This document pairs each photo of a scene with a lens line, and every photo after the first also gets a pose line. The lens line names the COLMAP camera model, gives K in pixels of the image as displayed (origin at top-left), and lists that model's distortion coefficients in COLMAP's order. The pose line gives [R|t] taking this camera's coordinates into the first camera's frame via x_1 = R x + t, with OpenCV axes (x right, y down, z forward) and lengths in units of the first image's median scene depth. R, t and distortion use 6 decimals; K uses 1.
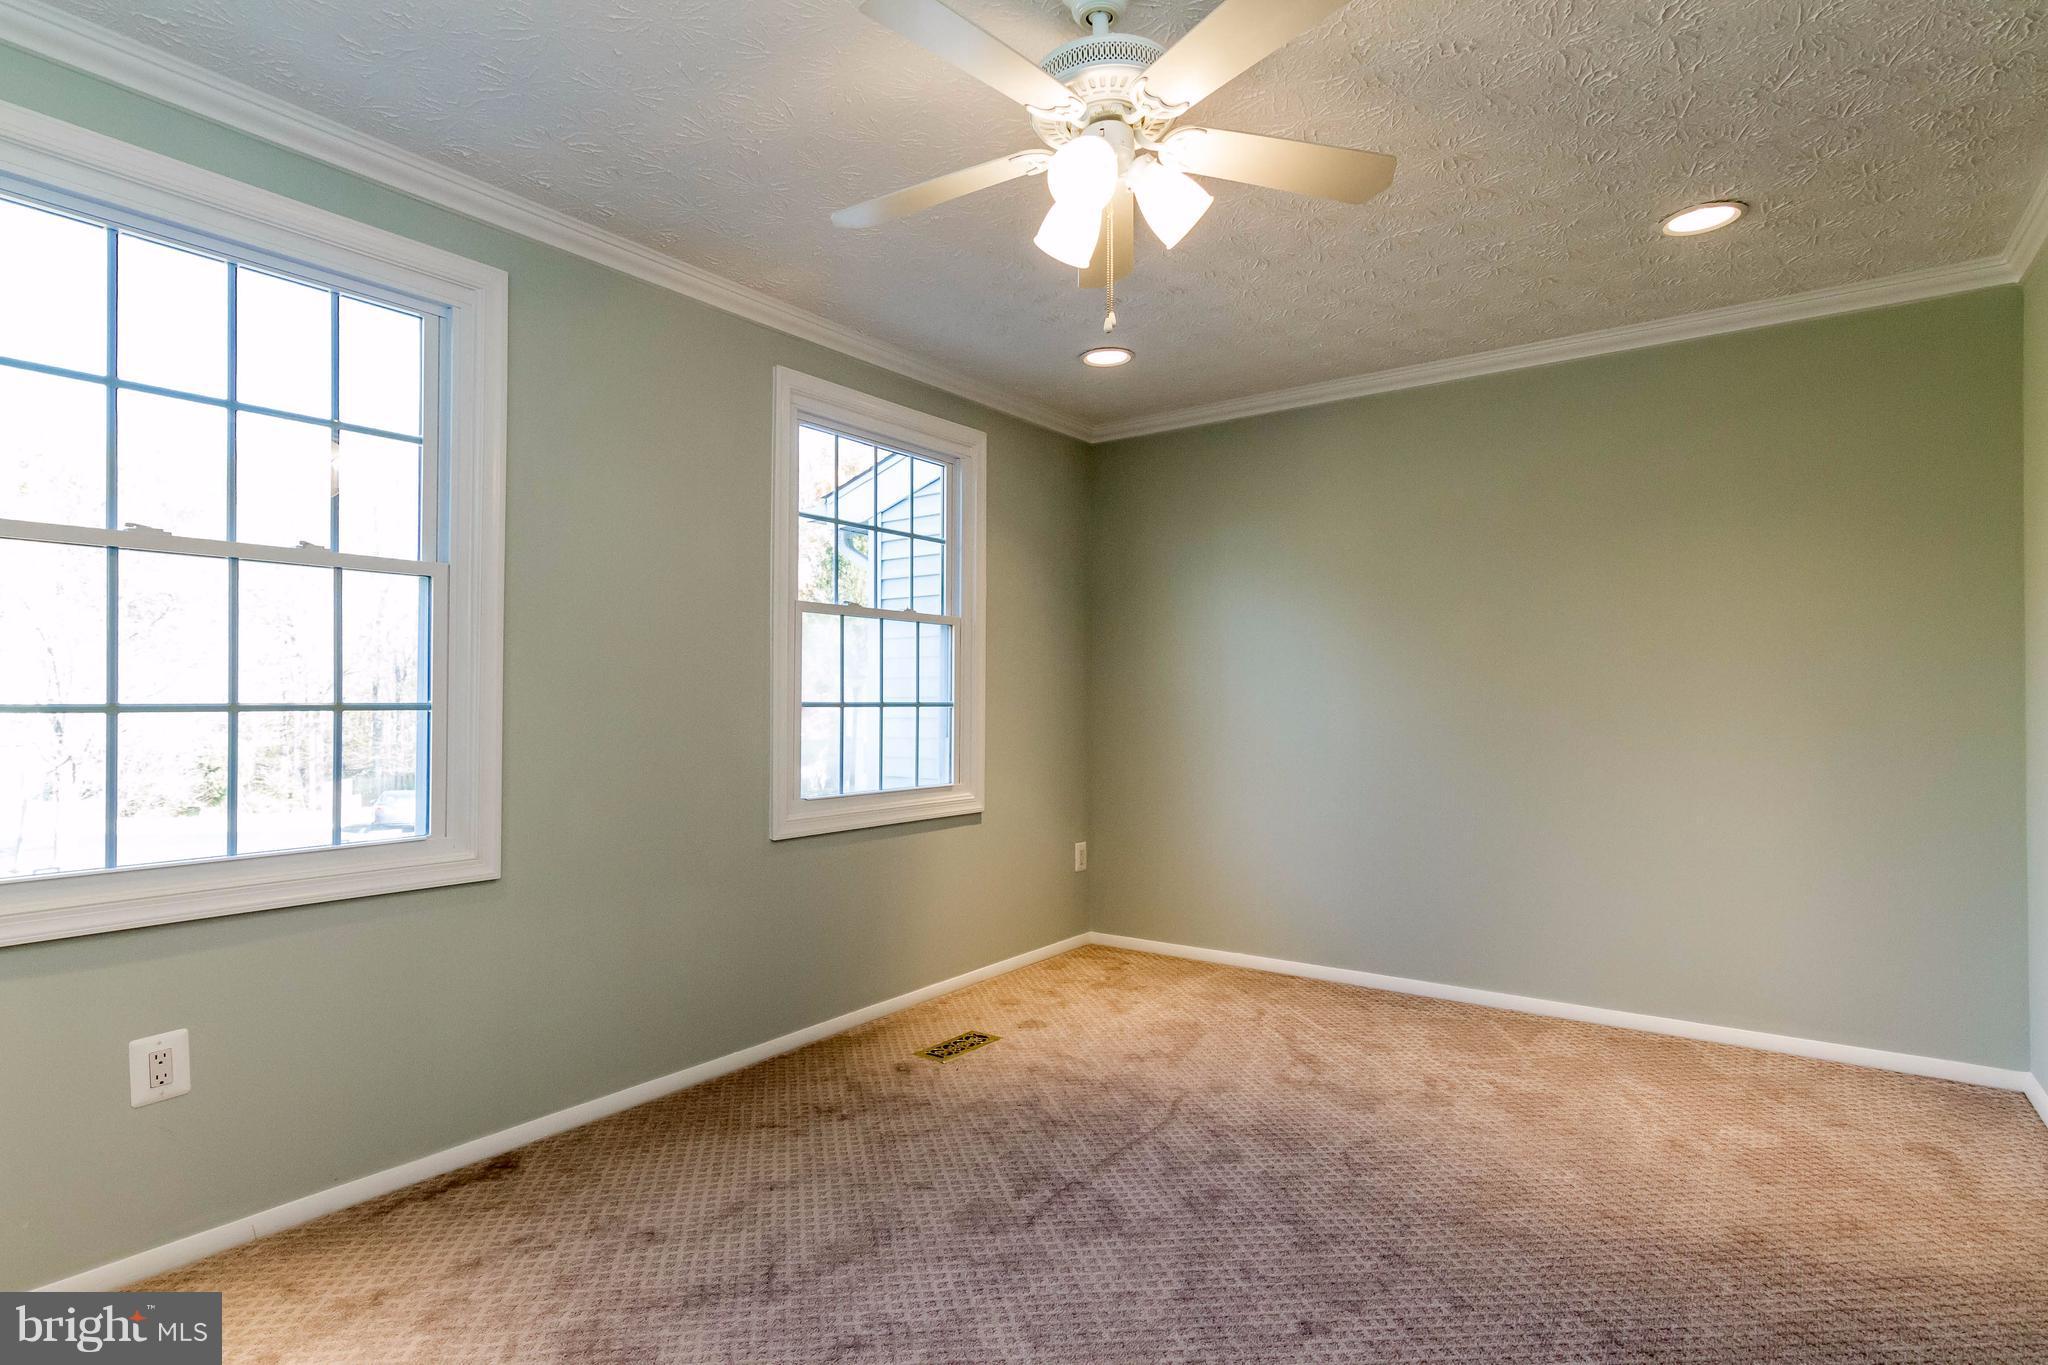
lens RADIAL K [[1048.1, 0, 1031.4], [0, 1048.1, 683.8], [0, 0, 1]] dist [-0.007755, 0.005897]
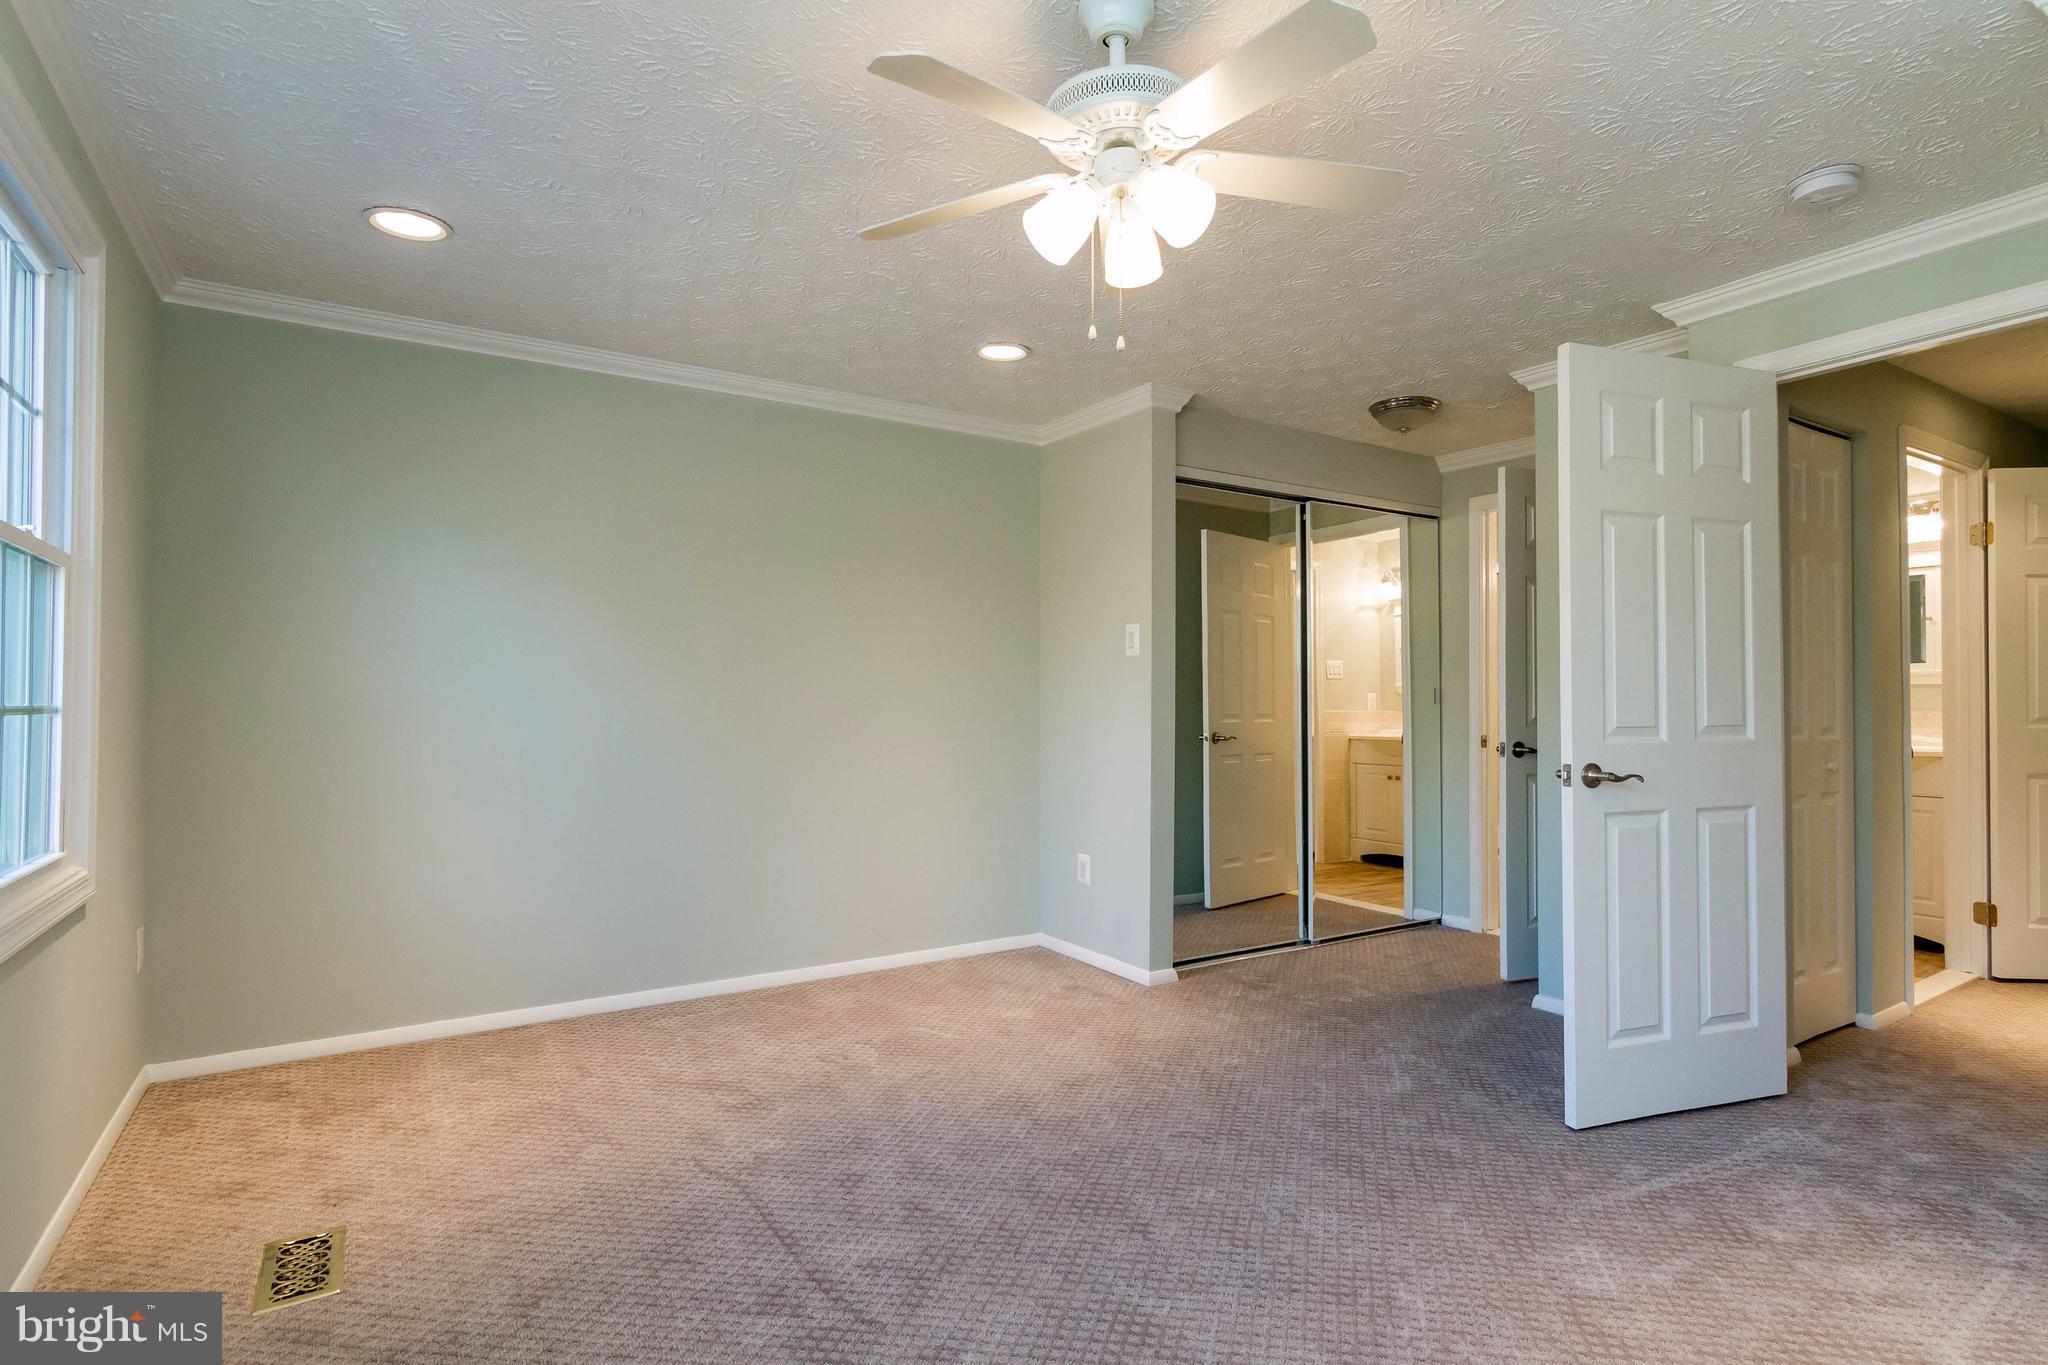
lens RADIAL K [[1048.1, 0, 1037.7], [0, 1048.1, 668.4], [0, 0, 1]] dist [-0.007755, 0.005897]
pose [[0.349640, 0.030325, 0.936393, -0.516763], [-0.014052, 0.999533, -0.027122, 0.008563], [-0.936779, -0.003675, 0.349903, 0.400740]]
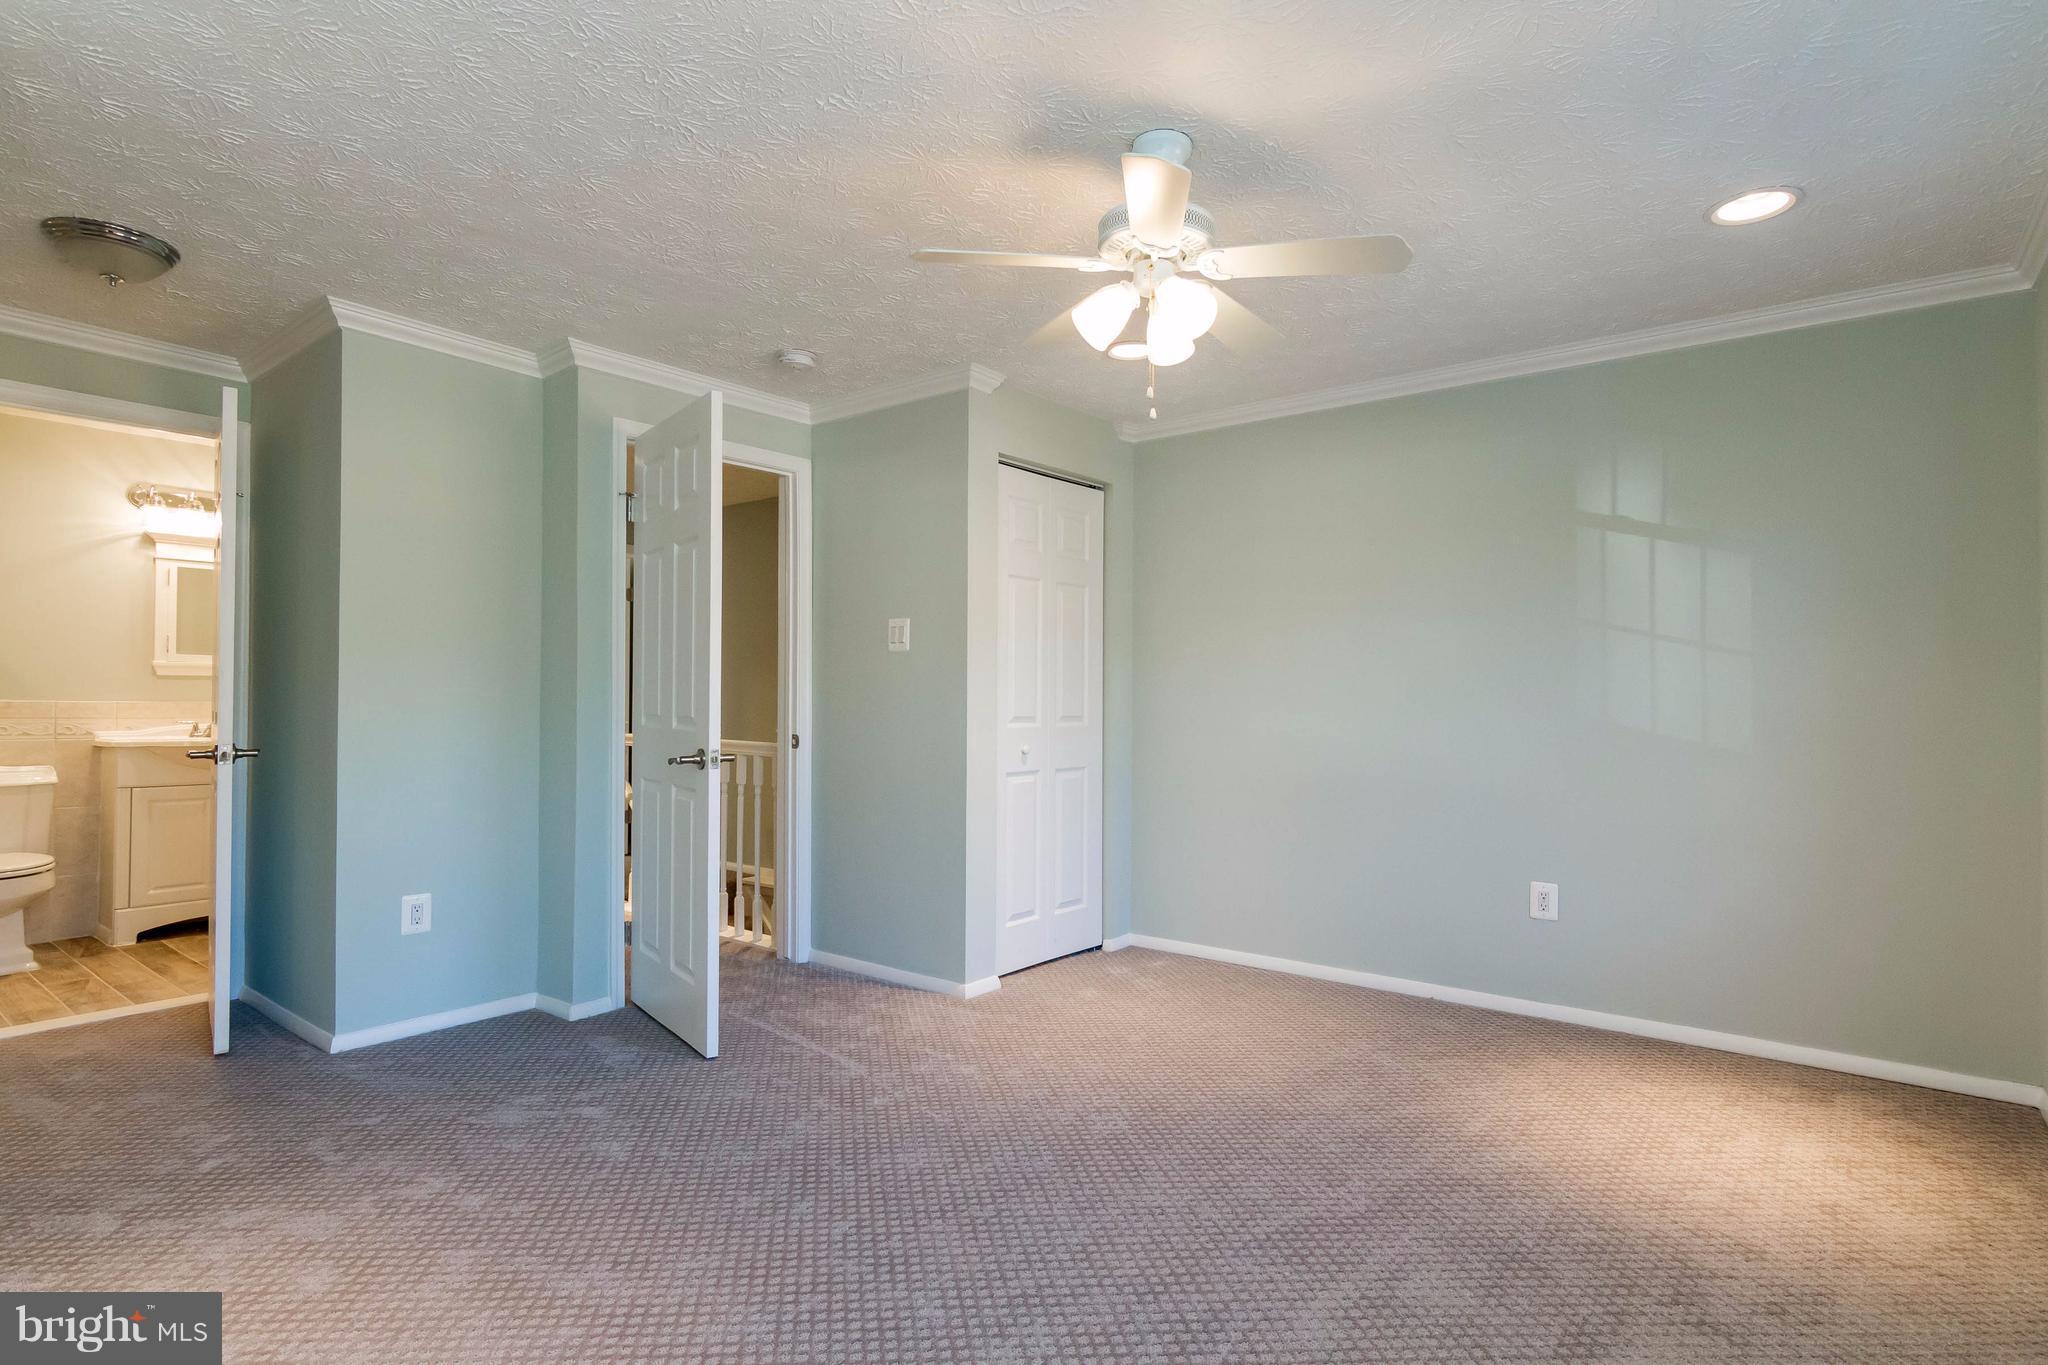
lens RADIAL K [[1048.1, 0, 1024.2], [0, 1048.1, 694.2], [0, 0, 1]] dist [-0.007755, 0.005897]
pose [[-0.999631, -0.010058, 0.025239, 0.110832], [-0.010567, 0.999742, -0.020082, 0.018644], [-0.025030, -0.020342, -0.999480, 1.285642]]
